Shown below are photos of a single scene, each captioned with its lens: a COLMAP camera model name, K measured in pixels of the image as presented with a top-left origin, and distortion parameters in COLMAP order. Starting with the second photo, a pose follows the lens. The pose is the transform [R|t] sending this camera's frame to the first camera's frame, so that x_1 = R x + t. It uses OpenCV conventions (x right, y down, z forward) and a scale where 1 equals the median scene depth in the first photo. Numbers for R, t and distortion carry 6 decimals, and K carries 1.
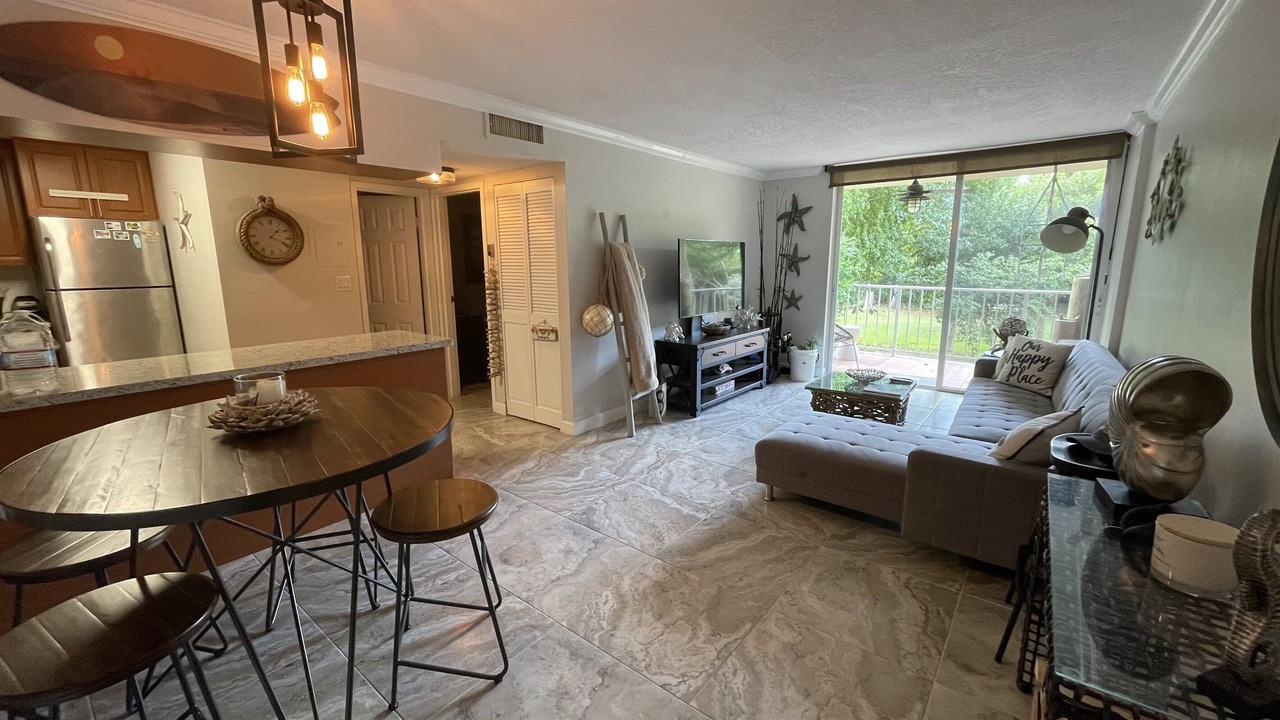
lens RADIAL K [[518.2, 0, 639.9], [0, 518.2, 353.3], [0, 0, 1]] dist [-0.000365, -0.000235]
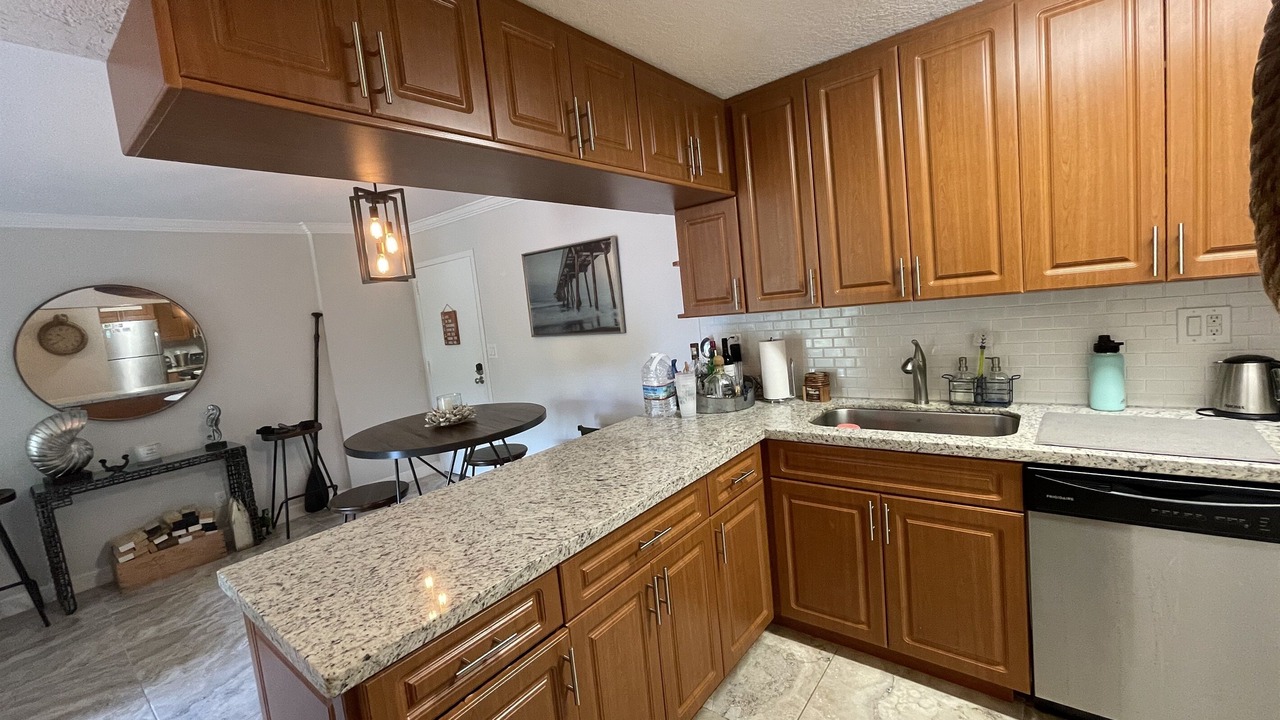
lens RADIAL K [[518.2, 0, 639.9], [0, 518.2, 353.3], [0, 0, 1]] dist [-0.000365, -0.000235]
pose [[-0.994348, 0.105752, 0.009454, -0.696983], [0.104288, 0.956105, 0.273837, -0.259386], [0.019920, 0.273276, -0.961730, 1.327650]]
